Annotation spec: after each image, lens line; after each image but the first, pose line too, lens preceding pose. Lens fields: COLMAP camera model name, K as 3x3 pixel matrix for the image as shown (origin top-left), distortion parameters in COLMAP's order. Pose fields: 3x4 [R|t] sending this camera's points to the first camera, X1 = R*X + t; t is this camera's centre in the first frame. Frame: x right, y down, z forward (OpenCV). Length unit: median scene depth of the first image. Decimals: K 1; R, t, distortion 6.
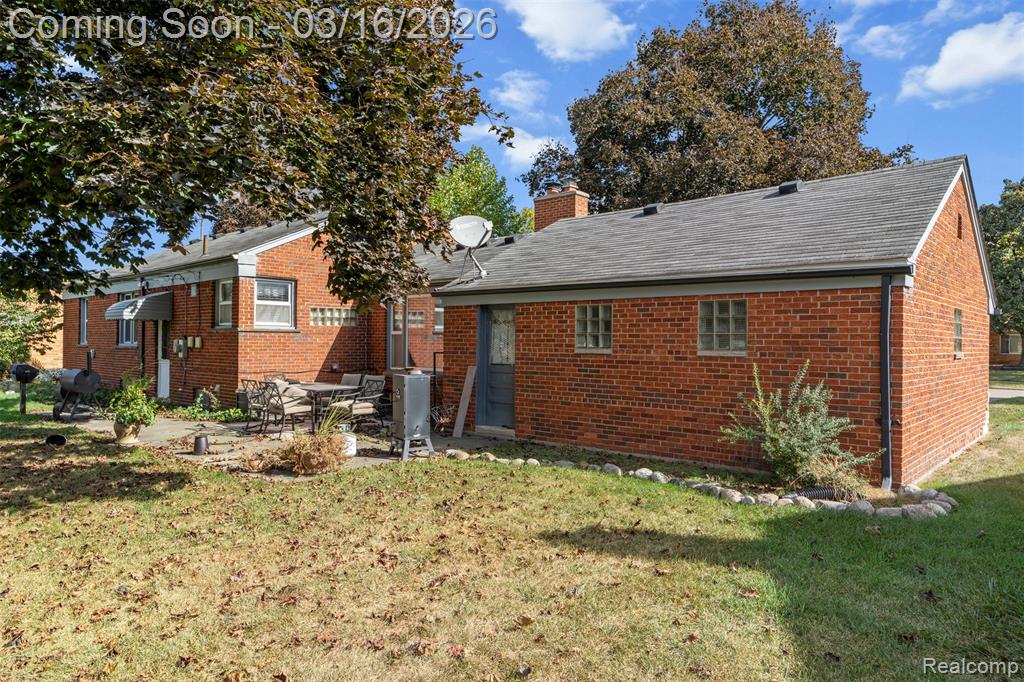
lens RADIAL K [[675.3, 0, 512.0], [0, 675.3, 341.0], [0, 0, 1]] dist [0.000089, 0.000026]
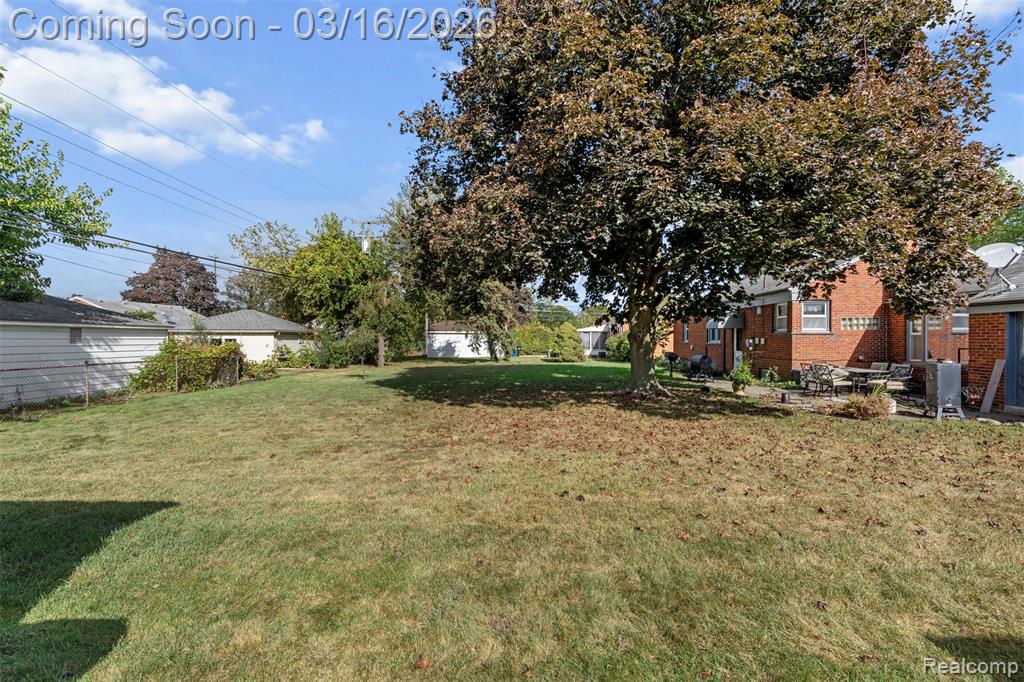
lens RADIAL K [[461.0, 0, 516.0], [0, 461.0, 335.7], [0, 0, 1]] dist [-0.003126, 0.000620]
pose [[0.656083, -0.009043, -0.754635, -0.002687], [0.002061, 0.999946, -0.010191, -0.001250], [0.754686, 0.005130, 0.656066, -0.278117]]
